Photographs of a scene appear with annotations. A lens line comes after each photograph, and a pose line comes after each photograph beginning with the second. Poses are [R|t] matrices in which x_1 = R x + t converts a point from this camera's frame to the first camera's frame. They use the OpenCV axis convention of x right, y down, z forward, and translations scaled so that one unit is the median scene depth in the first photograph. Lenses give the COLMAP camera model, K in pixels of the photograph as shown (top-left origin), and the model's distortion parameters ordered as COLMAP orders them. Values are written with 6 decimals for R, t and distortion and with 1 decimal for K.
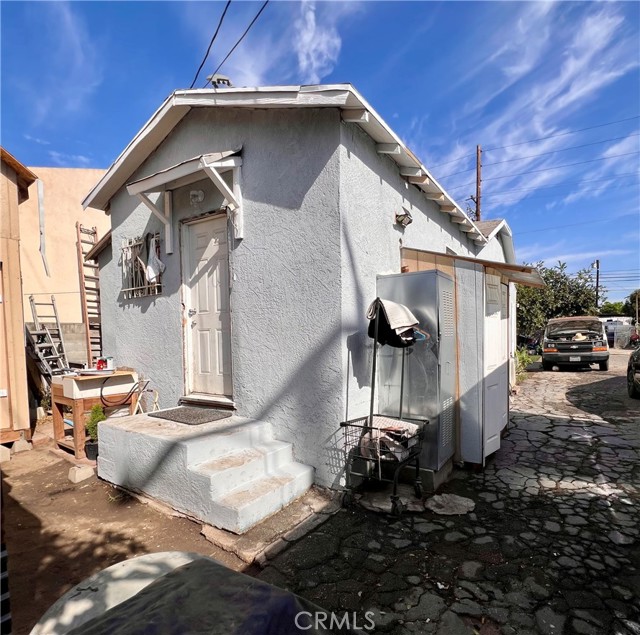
lens RADIAL K [[365.9, 0, 335.9], [0, 365.9, 351.5], [0, 0, 1]] dist [0.003231, 0.000781]
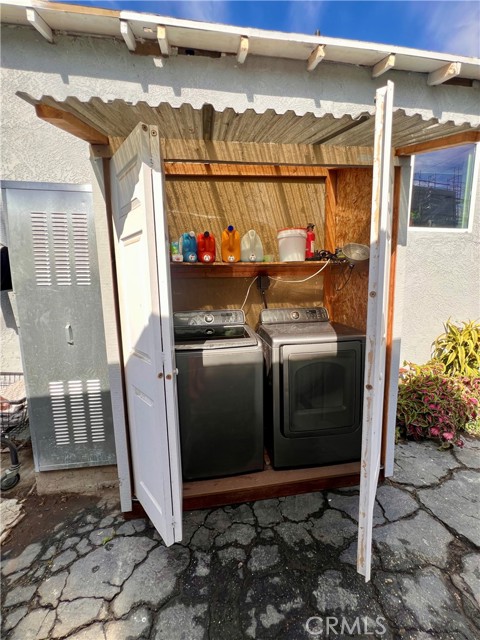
lens RADIAL K [[258.3, 0, 241.0], [0, 258.3, 319.0], [0, 0, 1]] dist [-0.002067, 0.000251]
pose [[0.644669, 0.110983, -0.756363, 0.480511], [-0.037450, 0.992802, 0.113757, -0.026480], [0.763544, -0.045010, 0.644185, 0.533963]]
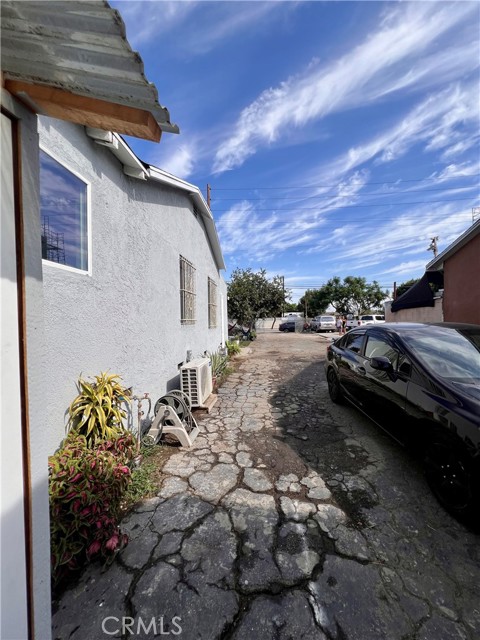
lens RADIAL K [[258.3, 0, 240.0], [0, 258.3, 318.9], [0, 0, 1]] dist [-0.002067, 0.000251]
pose [[0.898863, 0.004625, 0.438204, 0.420092], [0.022859, 0.998088, -0.057422, -0.042273], [-0.437632, 0.061631, 0.897039, 0.659442]]
